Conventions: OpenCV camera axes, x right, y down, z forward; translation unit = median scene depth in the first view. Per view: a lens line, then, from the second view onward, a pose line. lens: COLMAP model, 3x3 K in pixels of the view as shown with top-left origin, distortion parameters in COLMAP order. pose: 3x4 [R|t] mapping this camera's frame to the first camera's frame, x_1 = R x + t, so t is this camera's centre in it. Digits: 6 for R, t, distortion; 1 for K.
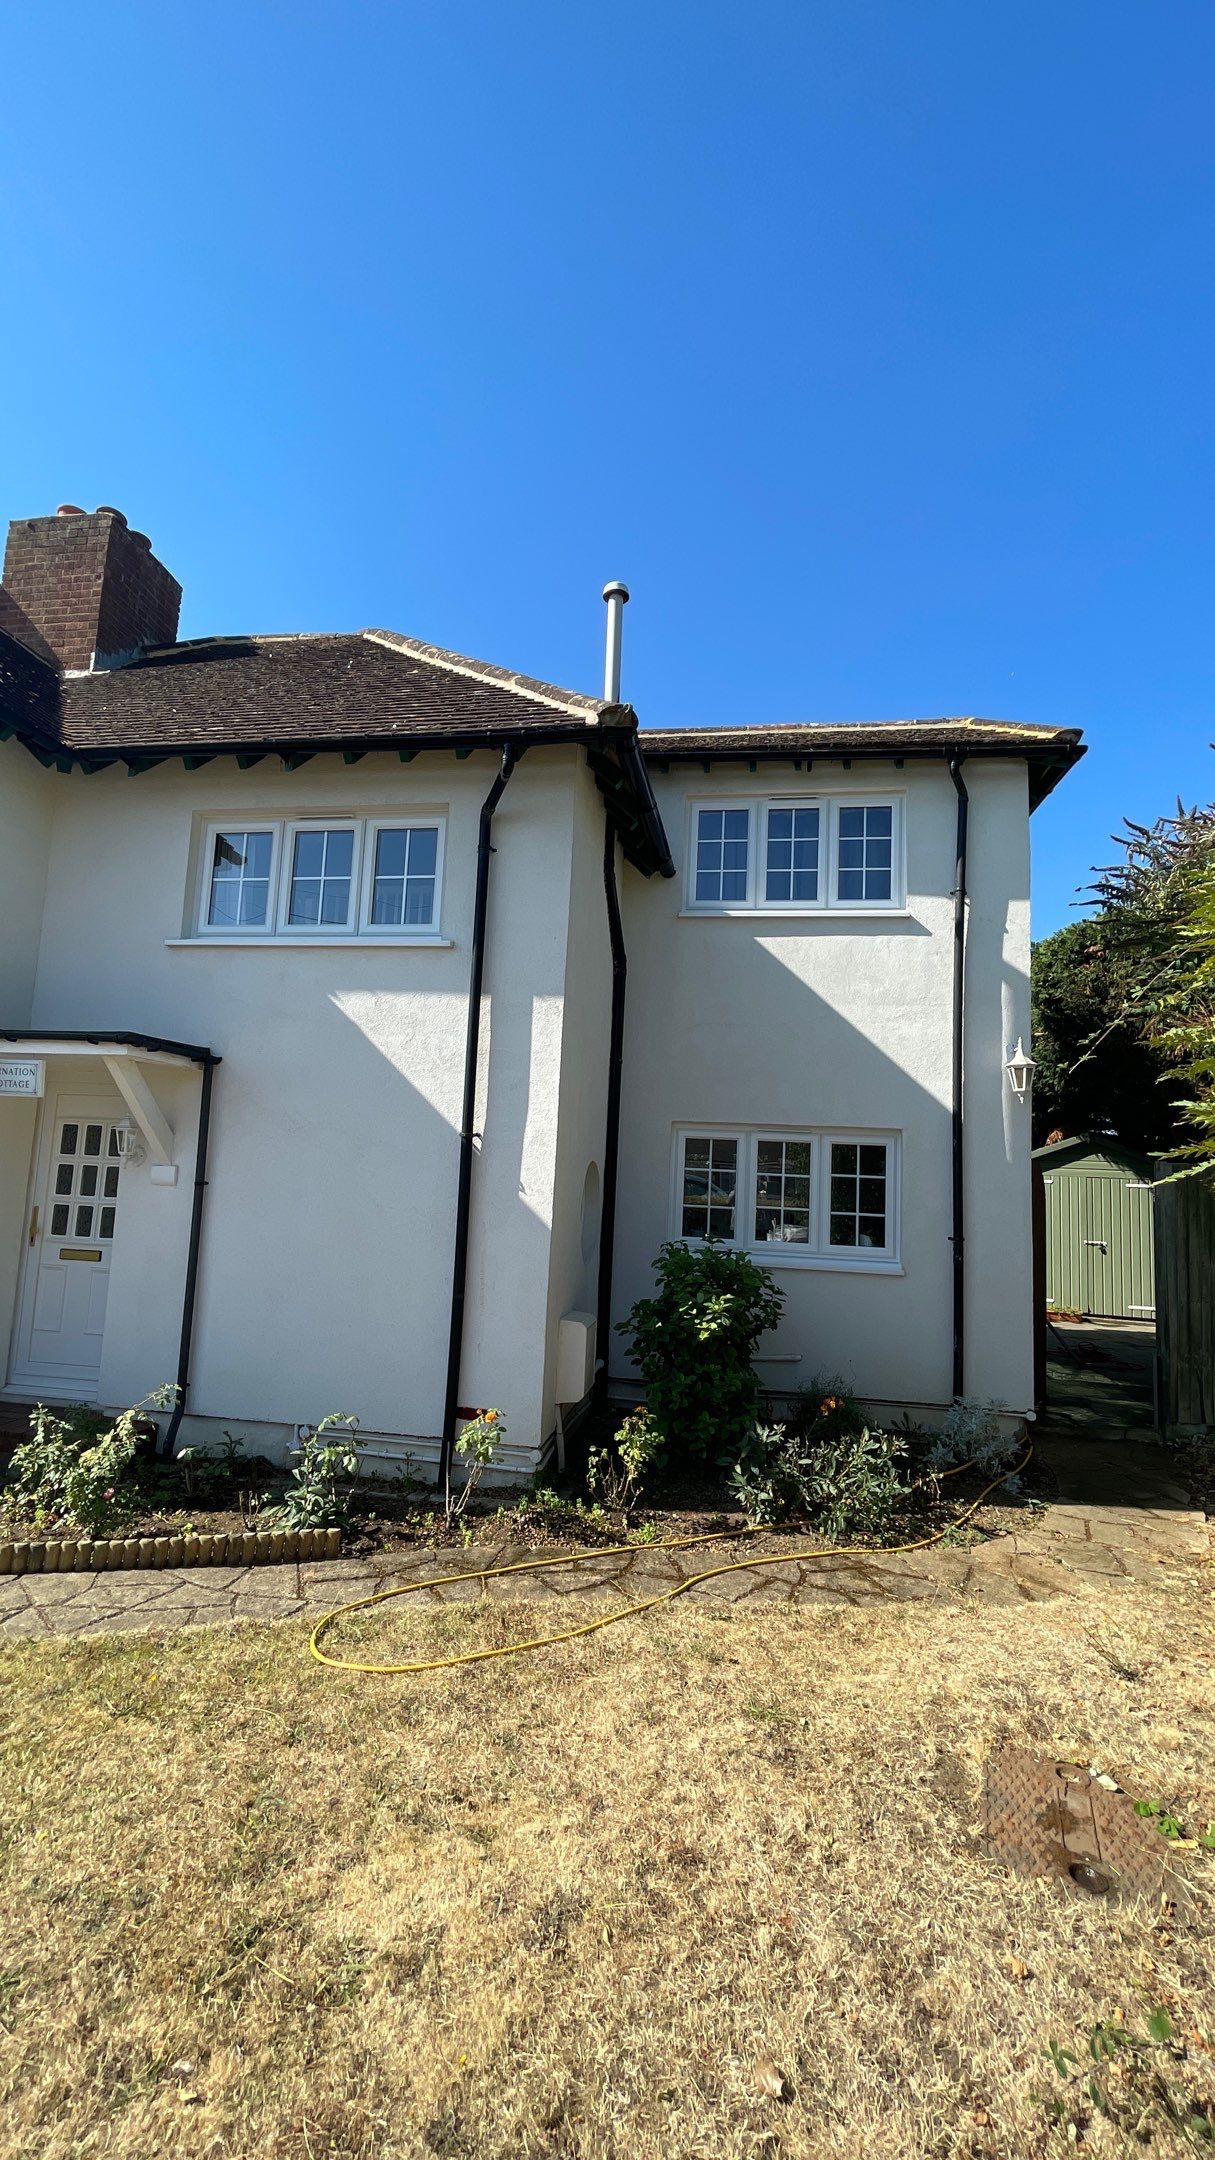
lens RADIAL K [[851.8, 0, 630.3], [0, 851.8, 1074.9], [0, 0, 1]] dist [-0.007248, -0.000229]
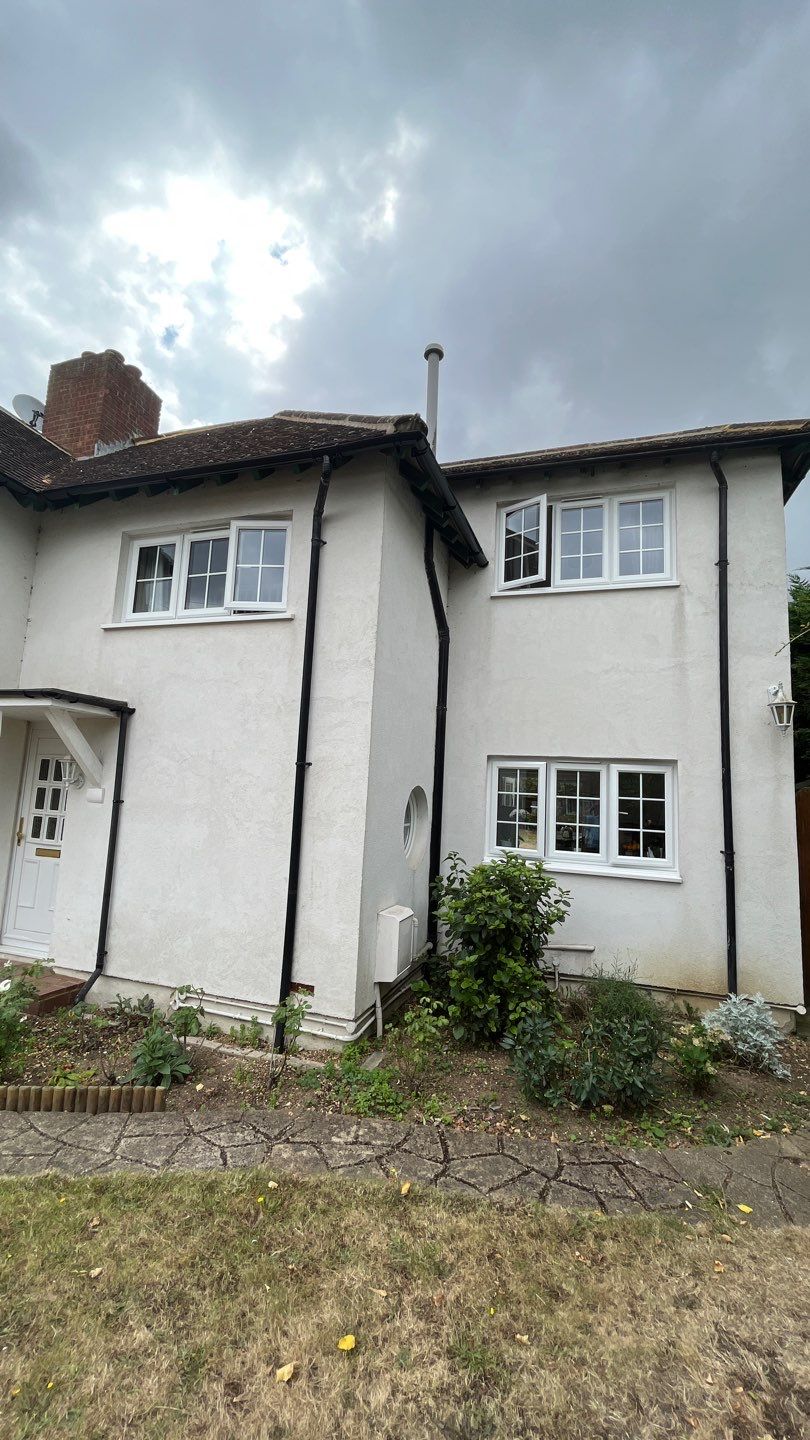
lens RADIAL K [[567.9, 0, 420.2], [0, 567.9, 716.6], [0, 0, 1]] dist [-0.007248, -0.000229]
pose [[0.986189, -0.019266, -0.164501, 0.111465], [0.014809, 0.999490, -0.028278, 0.023531], [0.164962, 0.025452, 0.985972, 0.175447]]
